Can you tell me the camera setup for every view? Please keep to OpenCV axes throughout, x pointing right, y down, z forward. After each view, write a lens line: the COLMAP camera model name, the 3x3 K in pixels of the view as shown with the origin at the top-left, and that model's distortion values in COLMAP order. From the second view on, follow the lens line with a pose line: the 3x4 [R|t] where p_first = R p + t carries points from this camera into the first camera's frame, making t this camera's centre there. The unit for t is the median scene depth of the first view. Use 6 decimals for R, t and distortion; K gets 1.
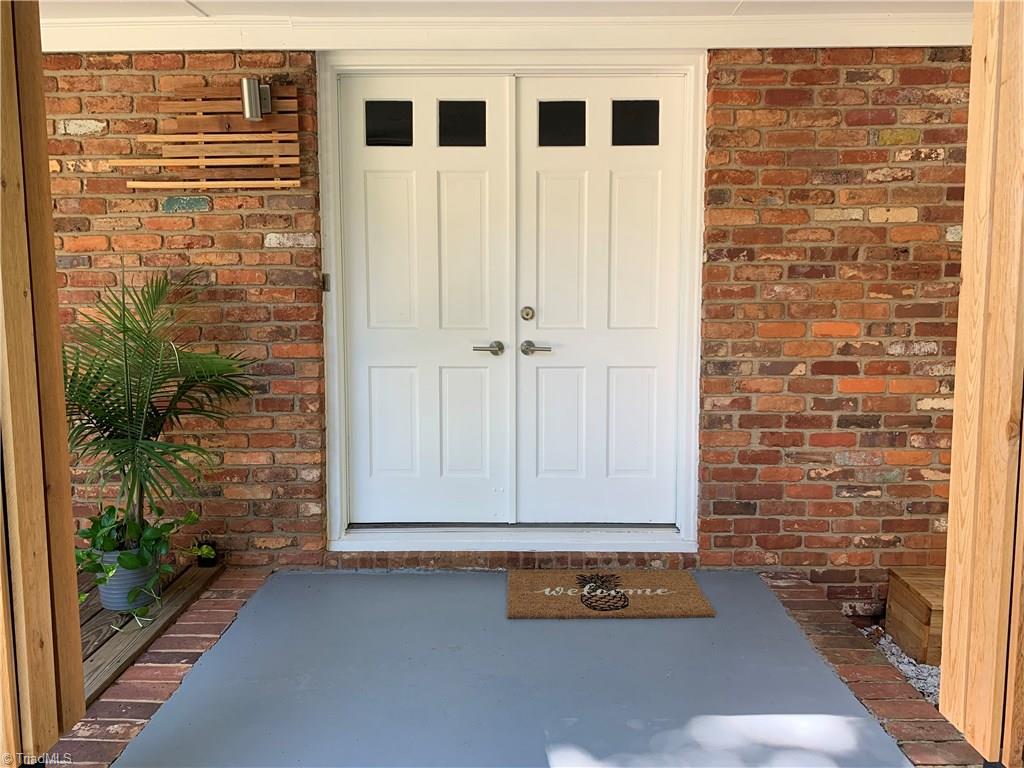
lens RADIAL K [[793.7, 0, 512.9], [0, 793.7, 383.1], [0, 0, 1]] dist [-0.005660, -0.001039]
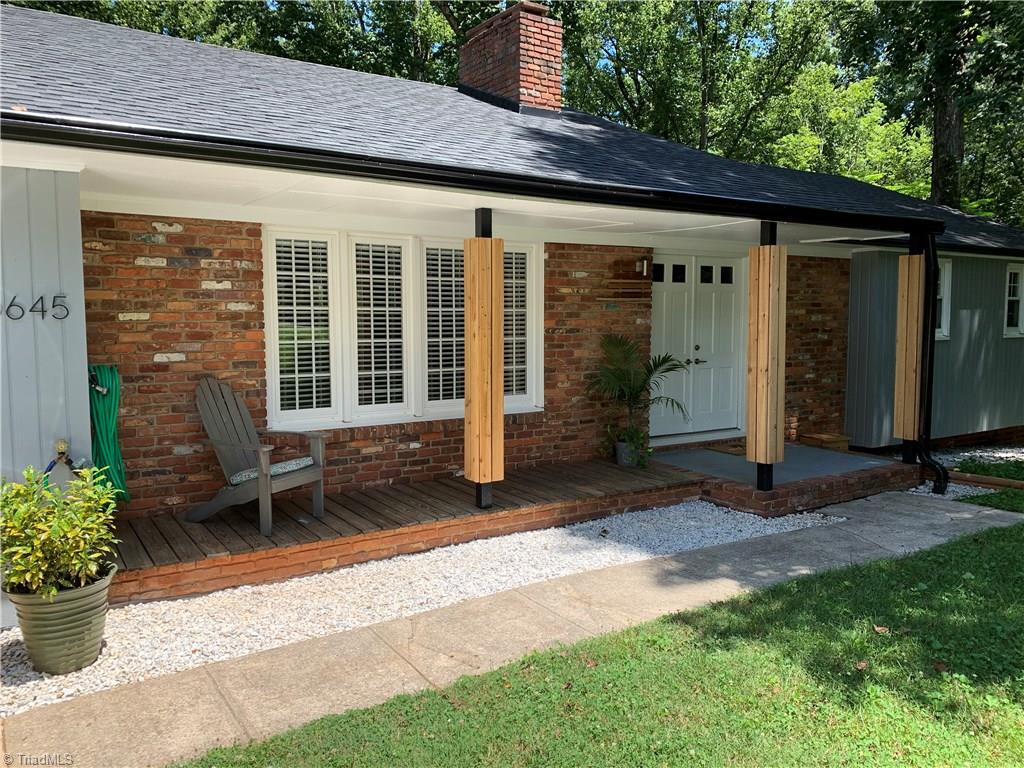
lens RADIAL K [[793.7, 0, 511.2], [0, 793.7, 383.9], [0, 0, 1]] dist [-0.005660, -0.001039]
pose [[0.838236, -0.048063, 0.543185, -1.994531], [0.056031, 0.998427, 0.001878, -0.011483], [-0.542421, 0.028861, 0.839611, -0.862763]]
